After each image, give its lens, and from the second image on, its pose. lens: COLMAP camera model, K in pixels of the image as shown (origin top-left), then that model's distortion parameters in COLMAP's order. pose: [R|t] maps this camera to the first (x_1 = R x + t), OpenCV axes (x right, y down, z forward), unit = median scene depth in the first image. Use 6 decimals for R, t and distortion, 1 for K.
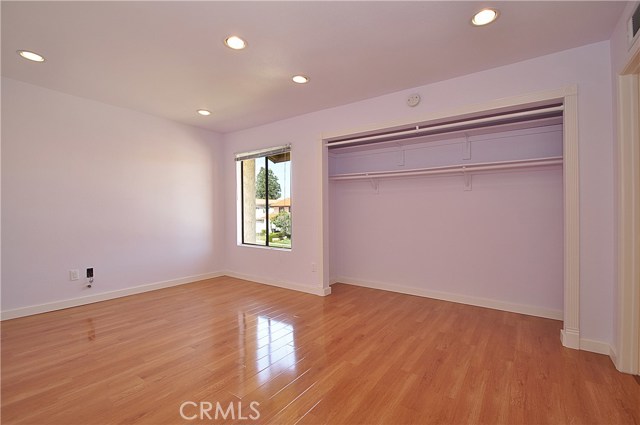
lens RADIAL K [[285.4, 0, 320.0], [0, 285.4, 212.5], [0, 0, 1]] dist [-0.001222, -0.000136]
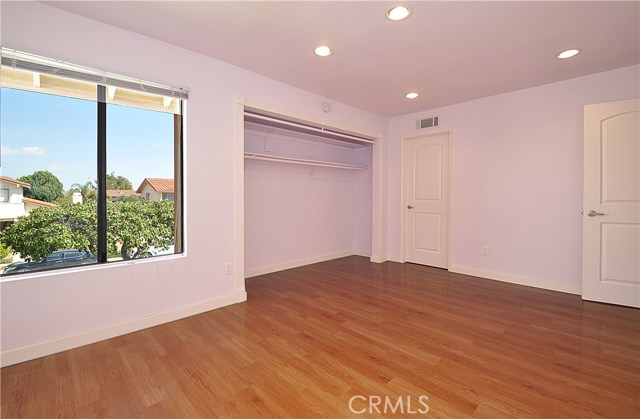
lens RADIAL K [[287.6, 0, 319.8], [0, 287.6, 198.6], [0, 0, 1]] dist [0.002041, 0.000181]
pose [[0.184115, -0.007246, 0.982878, -0.916270], [0.004602, 0.999968, 0.006510, 0.000703], [-0.982894, 0.003325, 0.184143, 0.790577]]
